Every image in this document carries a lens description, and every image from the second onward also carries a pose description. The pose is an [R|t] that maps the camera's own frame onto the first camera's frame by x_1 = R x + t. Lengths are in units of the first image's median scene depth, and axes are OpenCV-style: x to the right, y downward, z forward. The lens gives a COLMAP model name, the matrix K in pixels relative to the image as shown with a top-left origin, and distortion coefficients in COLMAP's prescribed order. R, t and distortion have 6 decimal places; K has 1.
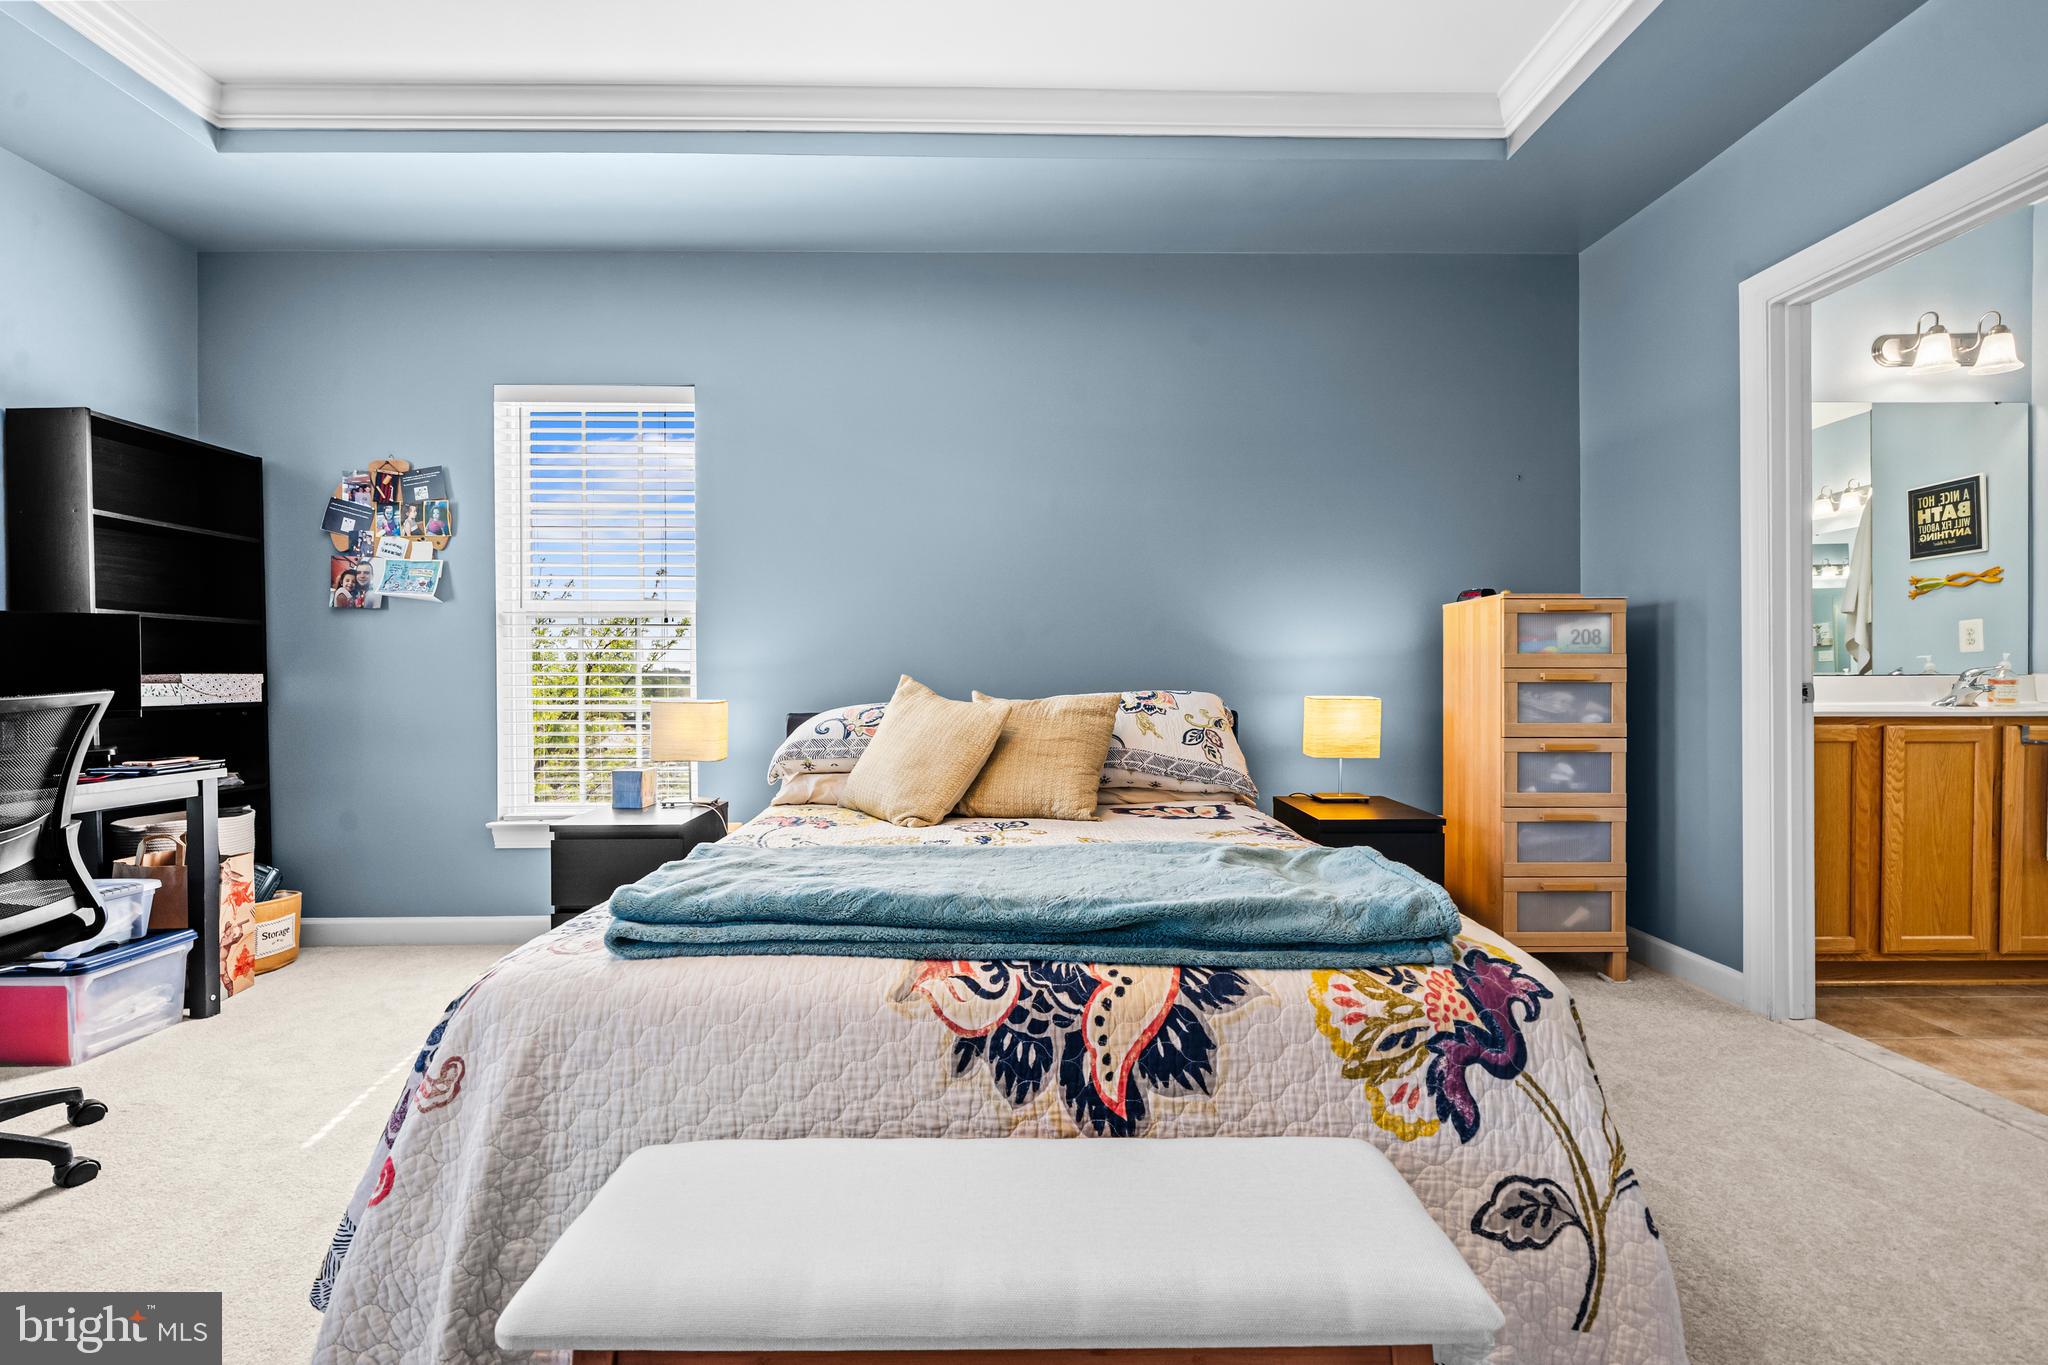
lens RADIAL K [[897.6, 0, 1011.0], [0, 897.6, 684.3], [0, 0, 1]] dist [0.000118, -0.000177]
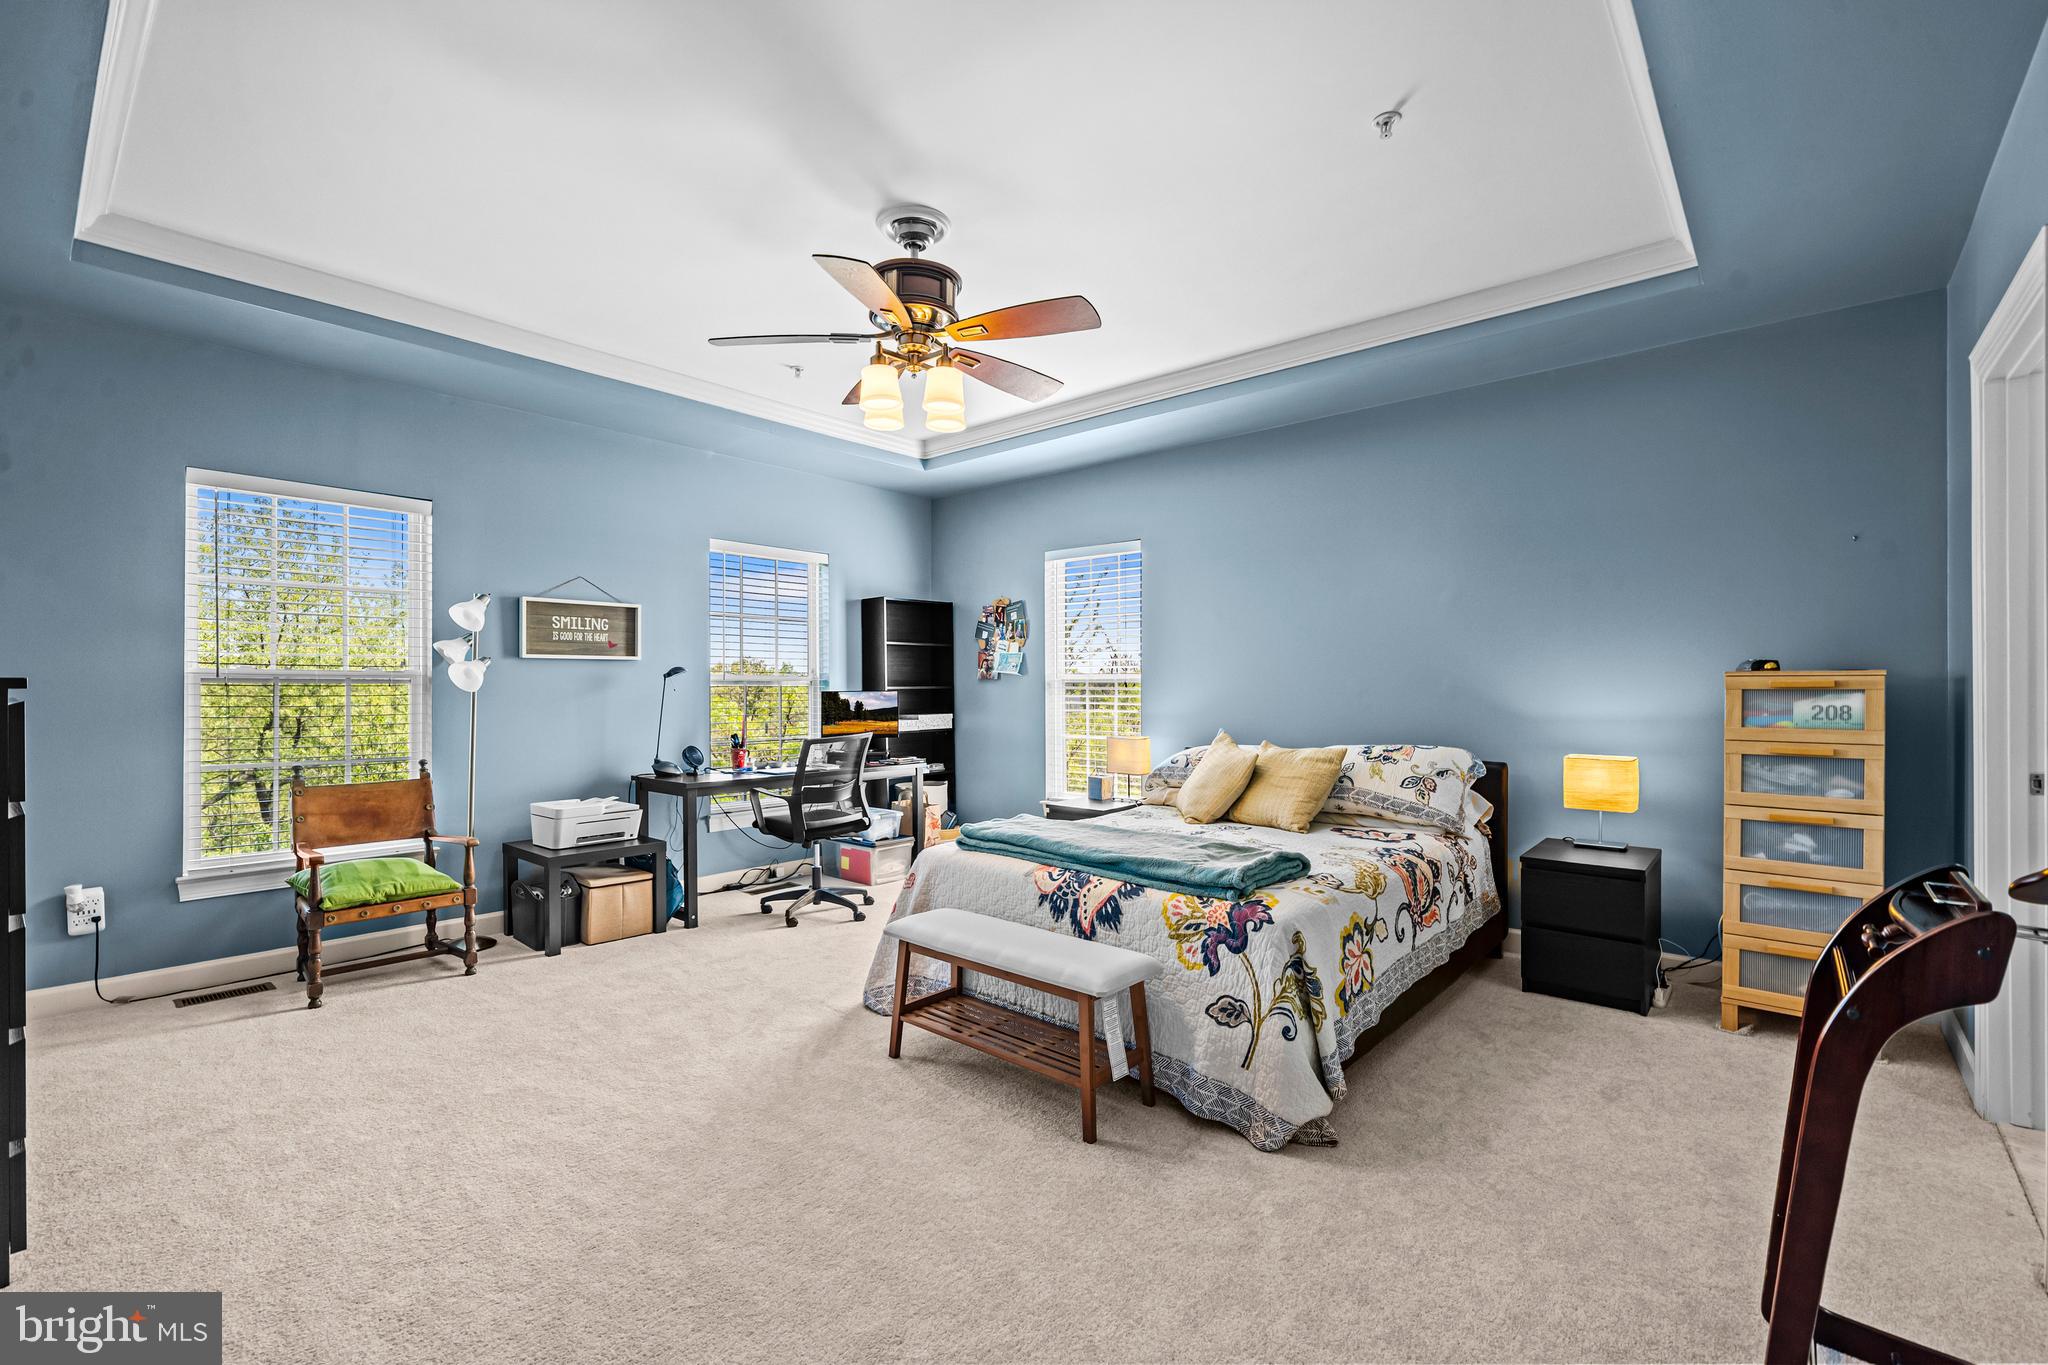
lens RADIAL K [[897.6, 0, 1011.0], [0, 897.6, 684.3], [0, 0, 1]] dist [0.000118, -0.000177]
pose [[0.733526, 0.000792, -0.679661, 0.794499], [-0.002830, 0.999994, -0.001888, -0.098545], [0.679656, 0.003308, 0.733524, -0.464603]]
